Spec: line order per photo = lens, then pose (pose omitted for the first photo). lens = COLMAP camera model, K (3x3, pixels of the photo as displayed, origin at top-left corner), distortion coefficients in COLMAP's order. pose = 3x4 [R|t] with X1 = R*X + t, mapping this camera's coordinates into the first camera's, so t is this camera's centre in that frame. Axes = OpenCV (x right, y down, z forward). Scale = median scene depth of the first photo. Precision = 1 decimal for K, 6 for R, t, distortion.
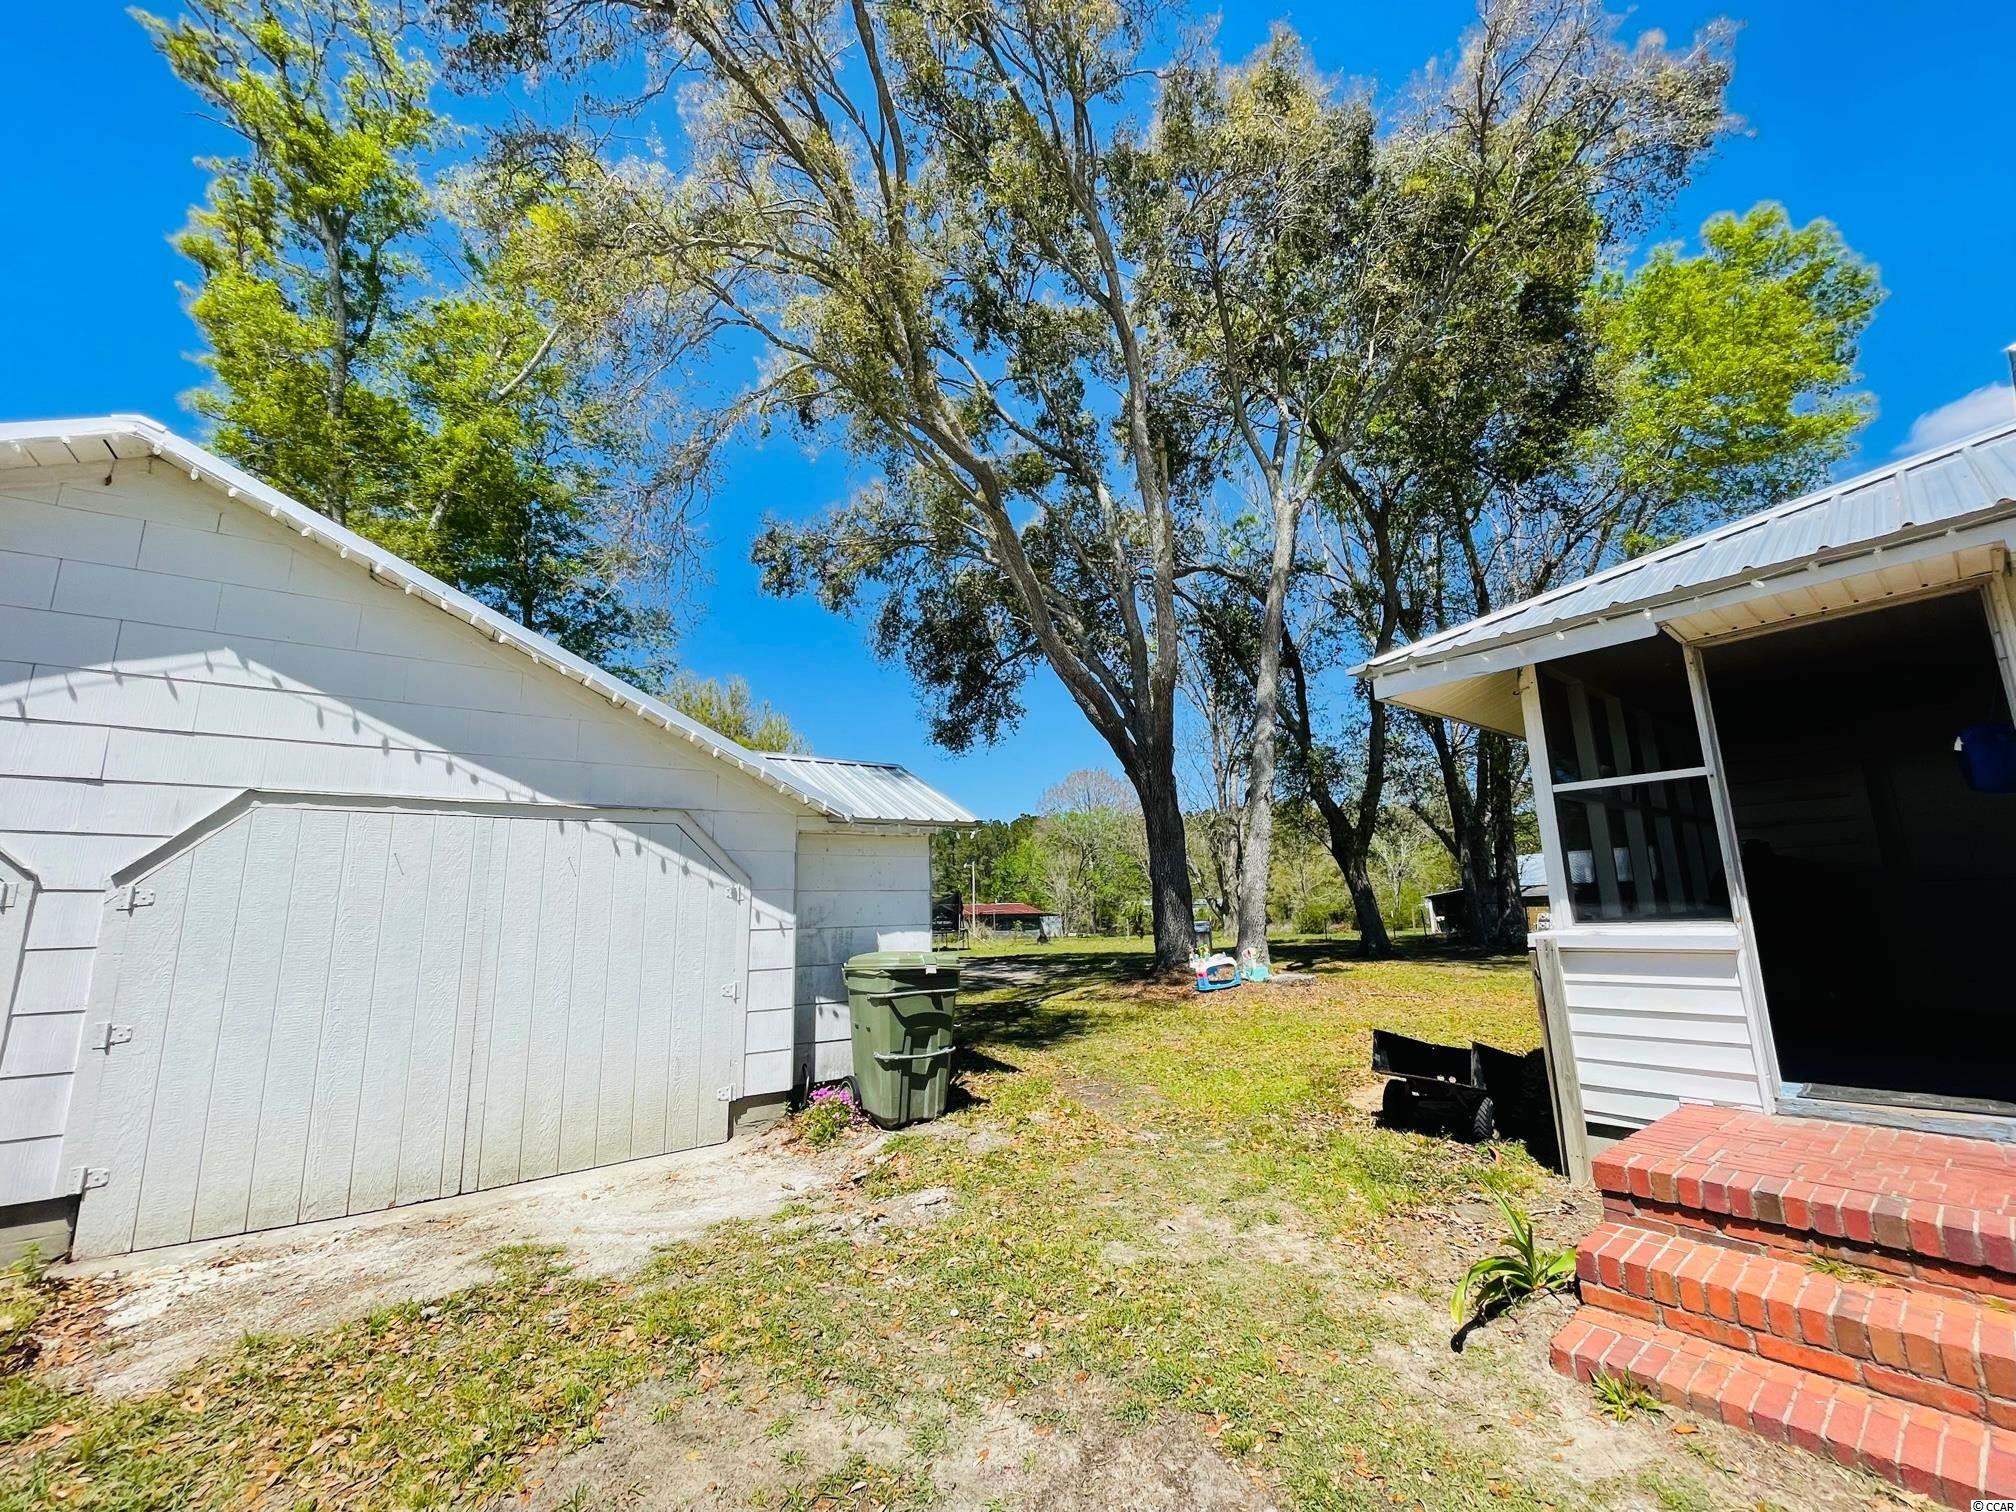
lens RADIAL K [[811.5, 0, 1008.0], [0, 811.5, 756.0], [0, 0, 1]] dist [-0.003097, -0.000441]
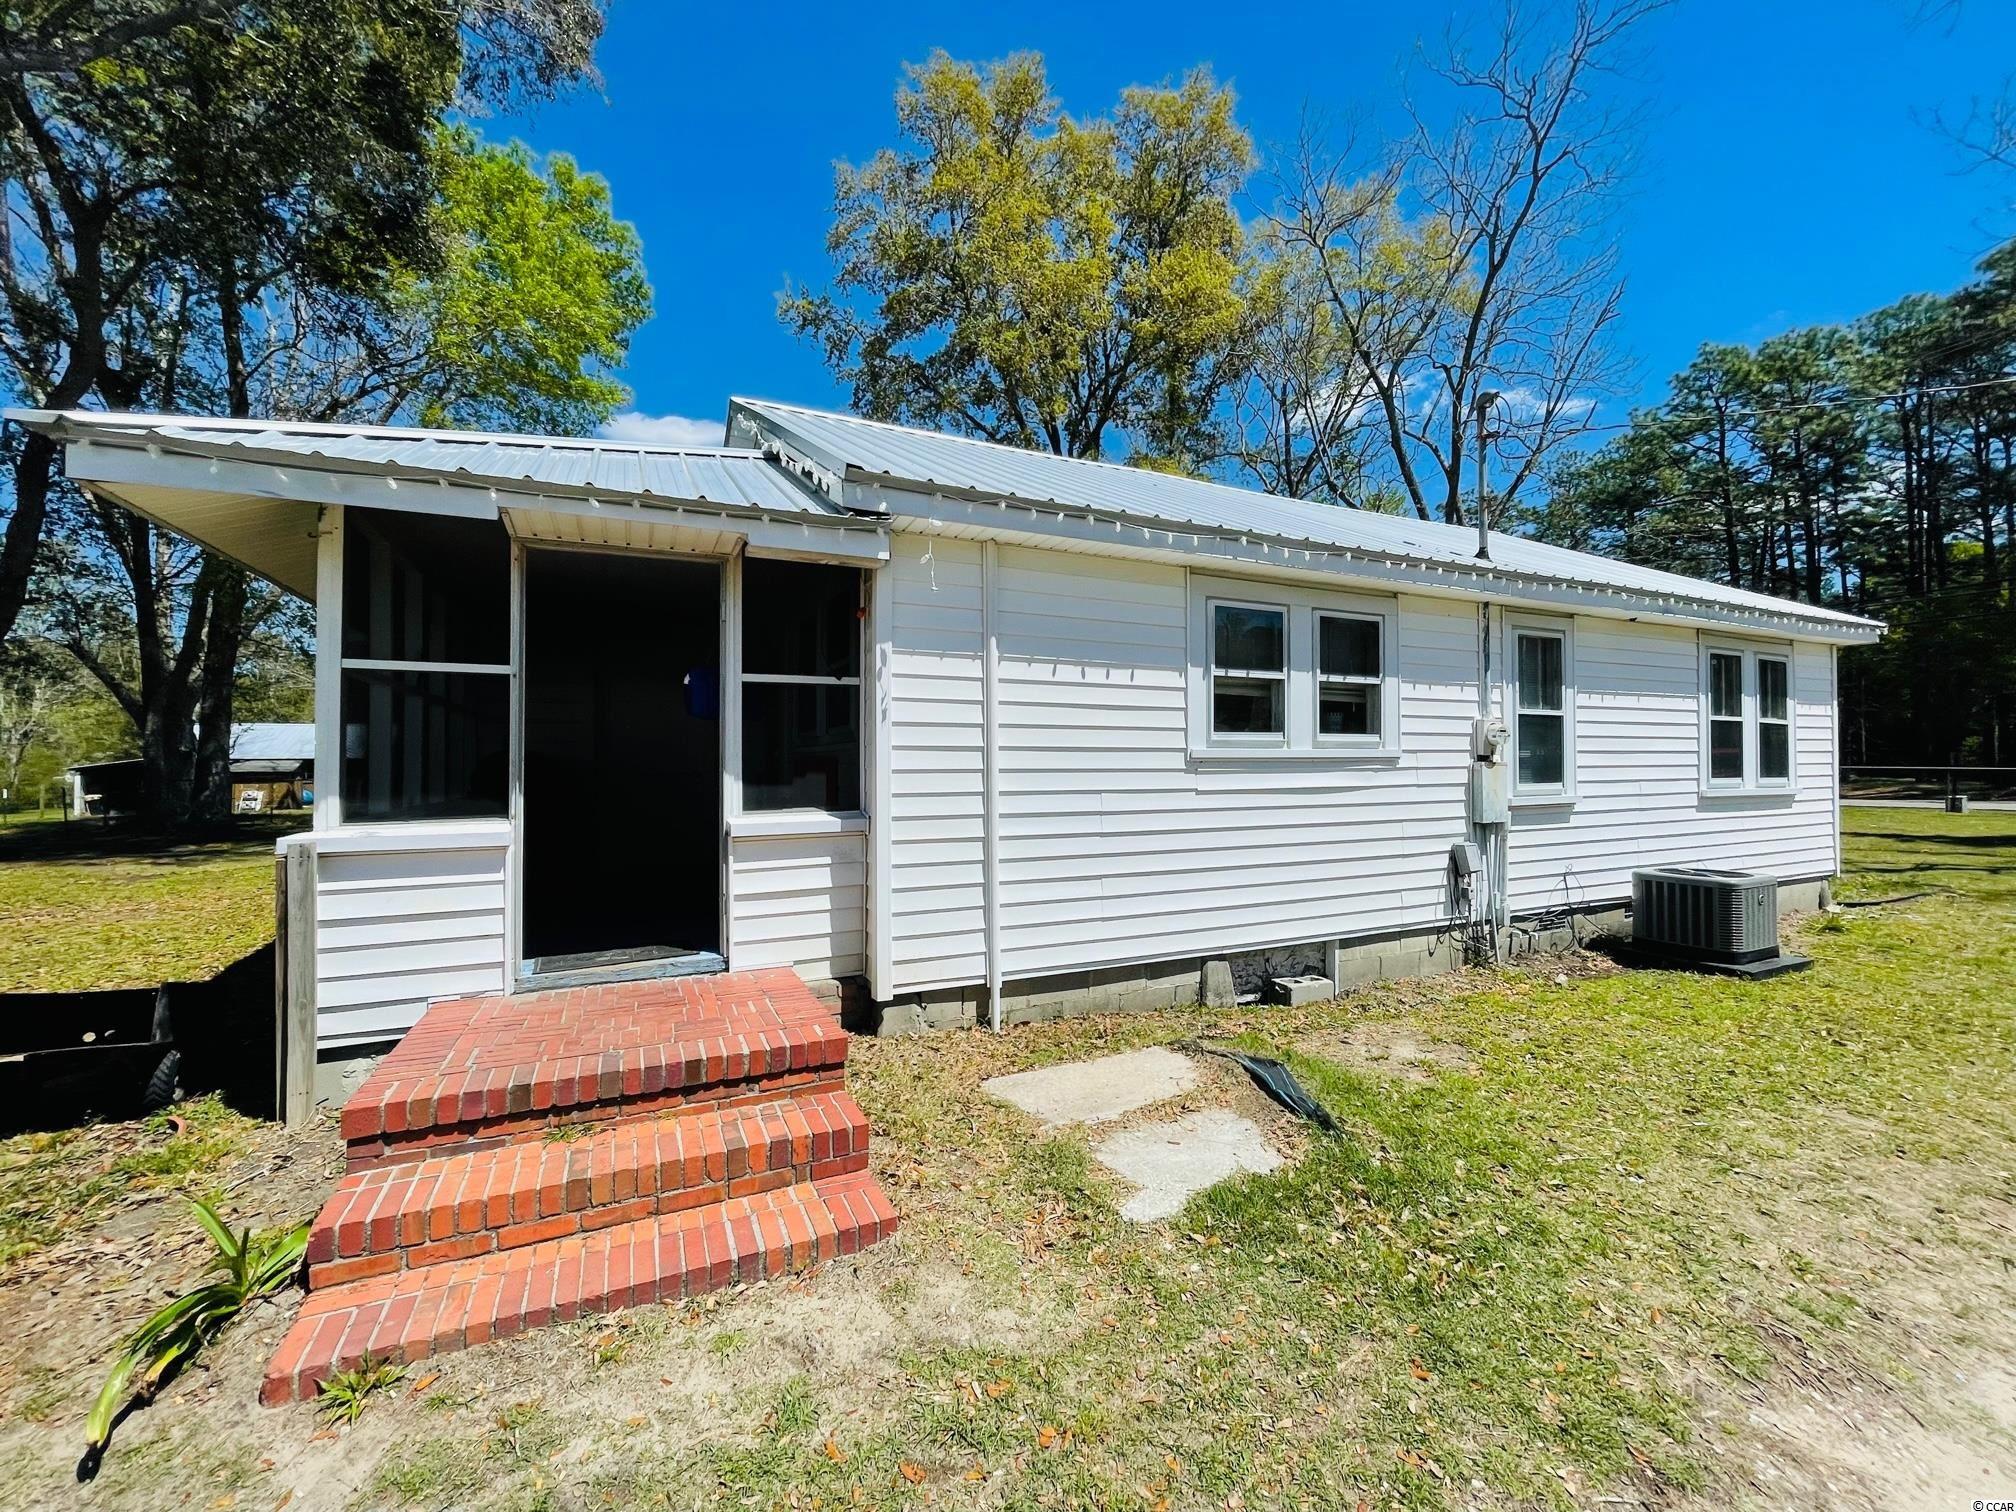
lens RADIAL K [[811.5, 0, 1008.0], [0, 811.5, 756.0], [0, 0, 1]] dist [-0.003097, -0.000441]
pose [[0.237300, 0.039474, 0.970634, 0.041501], [-0.185475, 0.982634, 0.005383, 0.003511], [-0.953566, -0.181306, 0.240501, 0.153519]]
